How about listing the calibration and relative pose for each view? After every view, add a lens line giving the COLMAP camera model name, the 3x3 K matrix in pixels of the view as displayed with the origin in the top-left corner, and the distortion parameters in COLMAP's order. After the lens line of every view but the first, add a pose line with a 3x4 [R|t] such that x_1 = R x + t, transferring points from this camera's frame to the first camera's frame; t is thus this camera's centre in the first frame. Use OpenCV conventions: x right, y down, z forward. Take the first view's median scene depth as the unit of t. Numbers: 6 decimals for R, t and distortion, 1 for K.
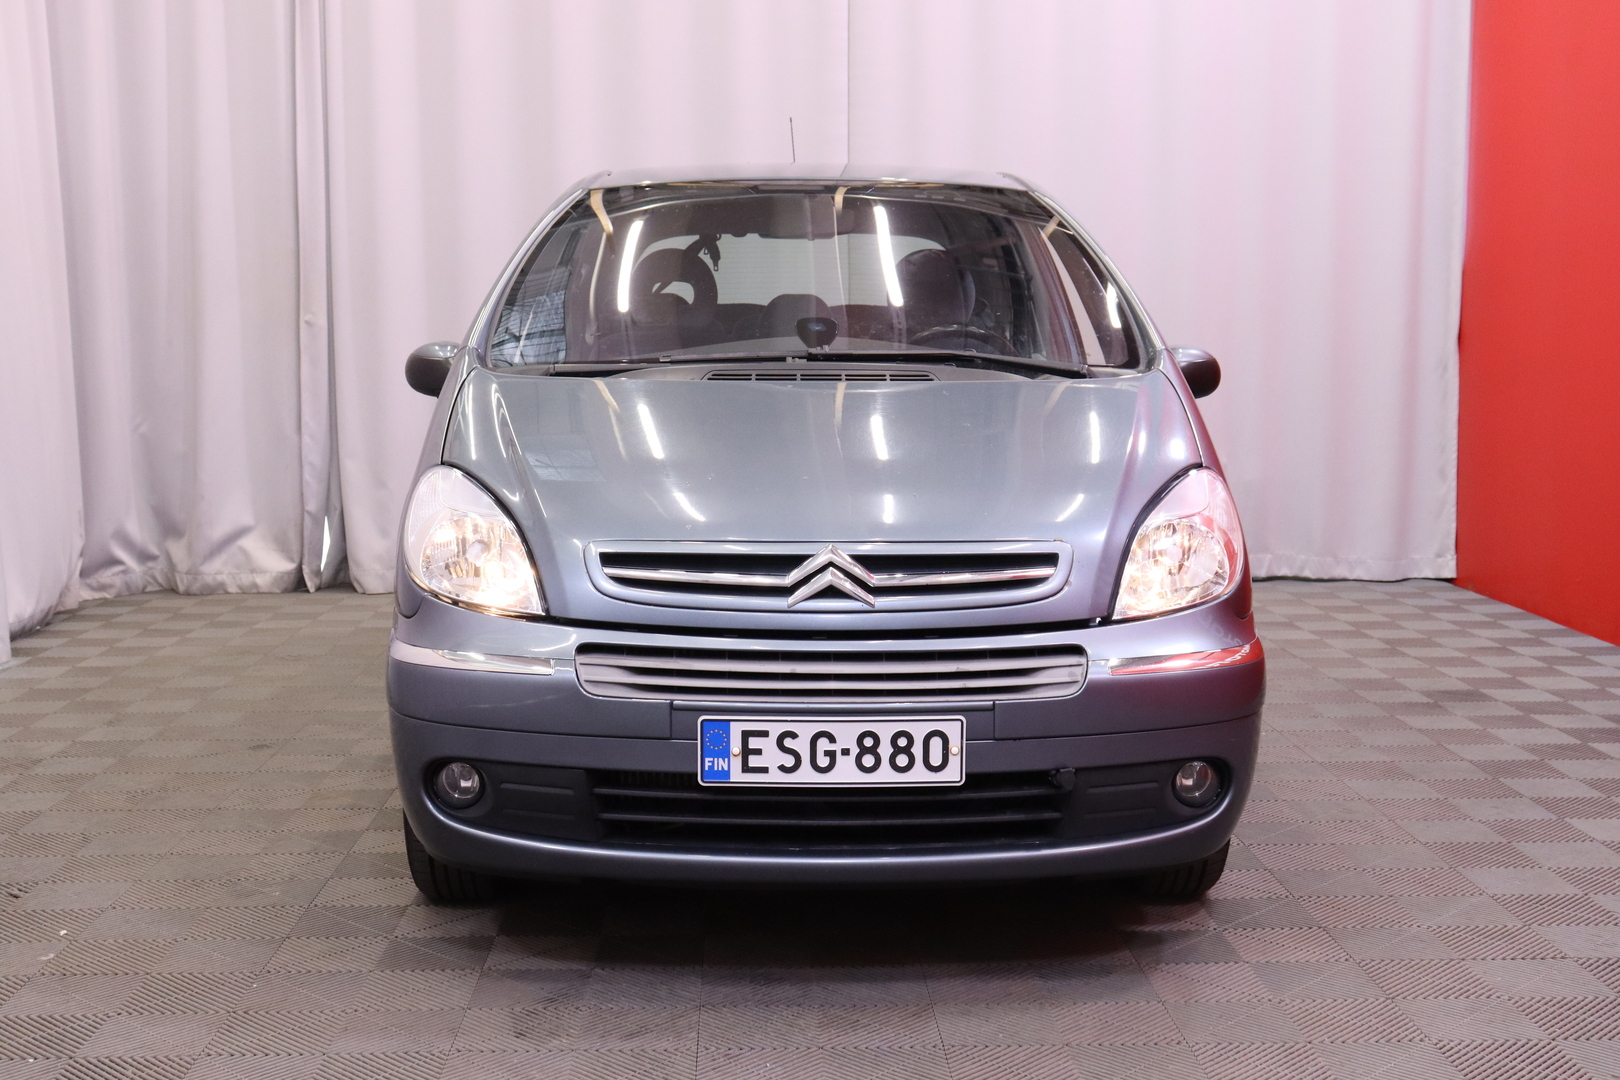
lens RADIAL K [[2004.8, 0, 821.3], [0, 2004.8, 550.4], [0, 0, 1]] dist [-0.058087, 0.000000]
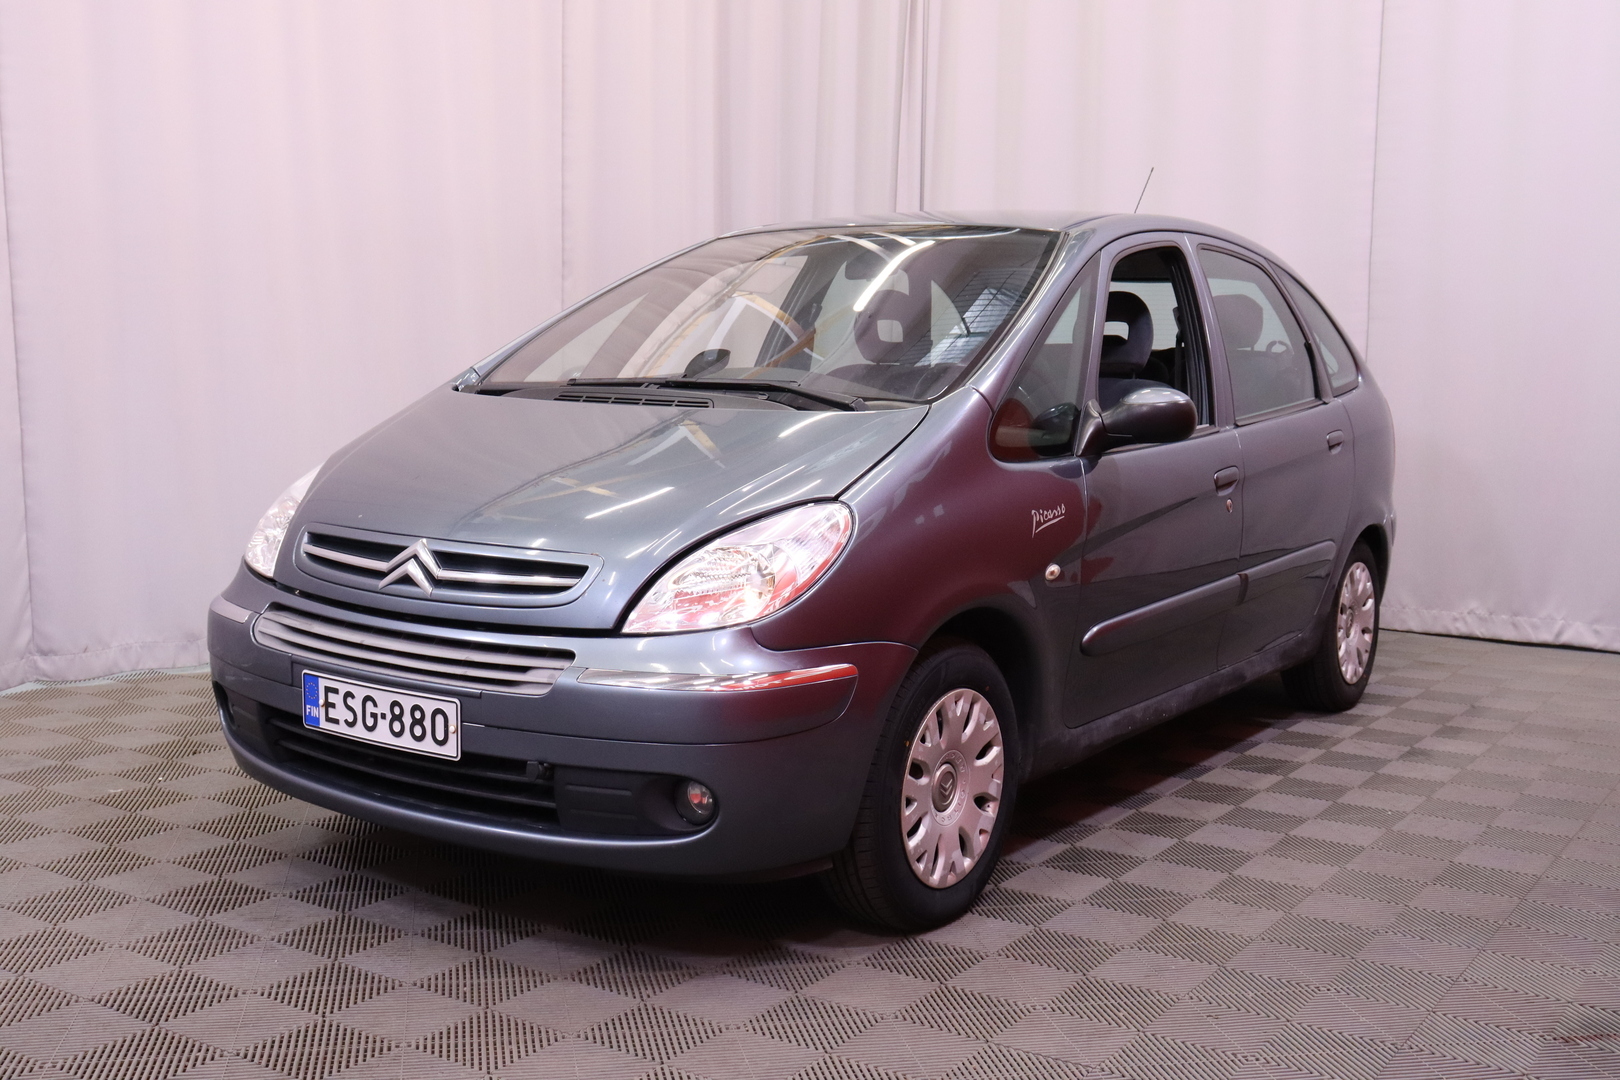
lens RADIAL K [[1801.8, 0, 796.6], [0, 1801.8, 531.7], [0, 0, 1]] dist [-0.114786, 0.000000]
pose [[0.813519, 0.078241, -0.576250, 0.795940], [-0.088511, 0.996022, 0.010282, -0.038171], [0.574763, 0.042640, 0.817209, 0.282452]]
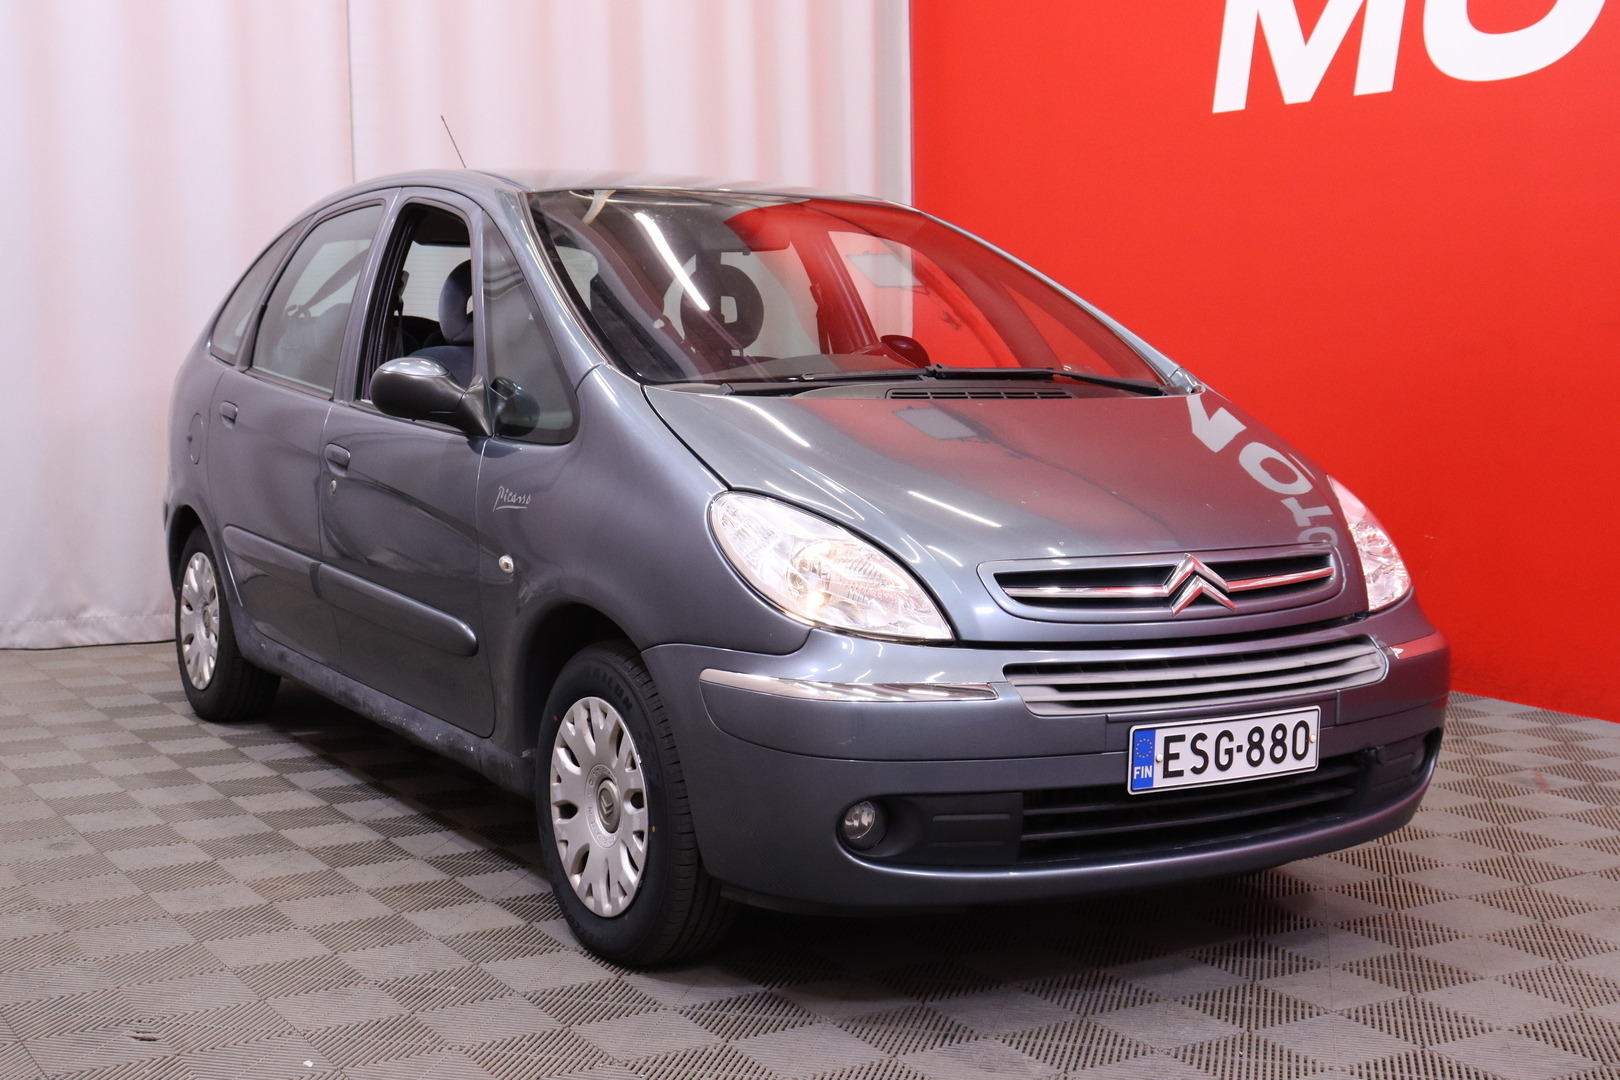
lens RADIAL K [[2155.7, 0, 819.3], [0, 2155.7, 534.4], [0, 0, 1]] dist [-0.053386, 0.000000]
pose [[0.860655, -0.038865, 0.507703, -0.748321], [0.048834, 0.998787, -0.006326, -0.016036], [-0.506841, 0.030237, 0.861509, 0.130604]]
